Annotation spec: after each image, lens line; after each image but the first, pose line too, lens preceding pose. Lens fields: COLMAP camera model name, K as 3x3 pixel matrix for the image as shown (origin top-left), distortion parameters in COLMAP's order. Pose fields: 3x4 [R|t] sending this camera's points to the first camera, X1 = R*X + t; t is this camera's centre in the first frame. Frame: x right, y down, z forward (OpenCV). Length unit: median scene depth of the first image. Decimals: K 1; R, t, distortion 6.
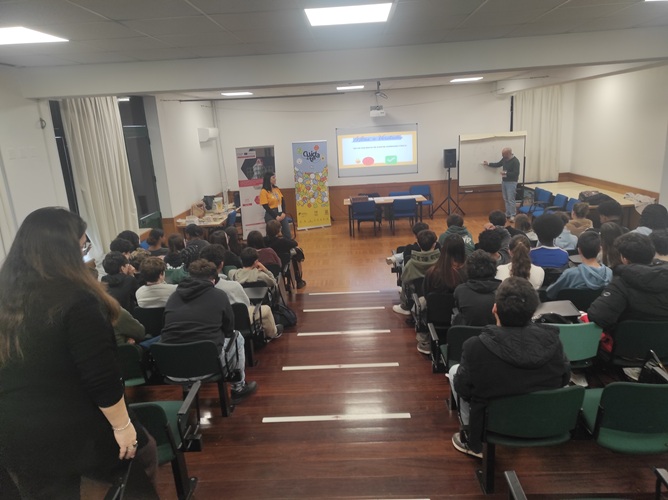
lens RADIAL K [[479.2, 0, 334.0], [0, 479.2, 250.0], [0, 0, 1]] dist [0.007822, 0.000889]
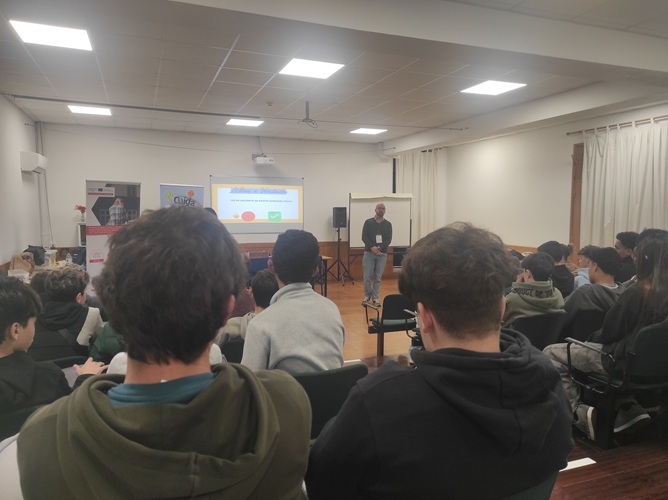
lens RADIAL K [[479.2, 0, 334.0], [0, 479.2, 250.0], [0, 0, 1]] dist [0.007822, 0.000889]
pose [[0.912151, 0.026446, 0.409000, -0.139057], [0.049689, 0.983420, -0.174405, 0.027928], [-0.406831, 0.179406, 0.895713, 0.202890]]
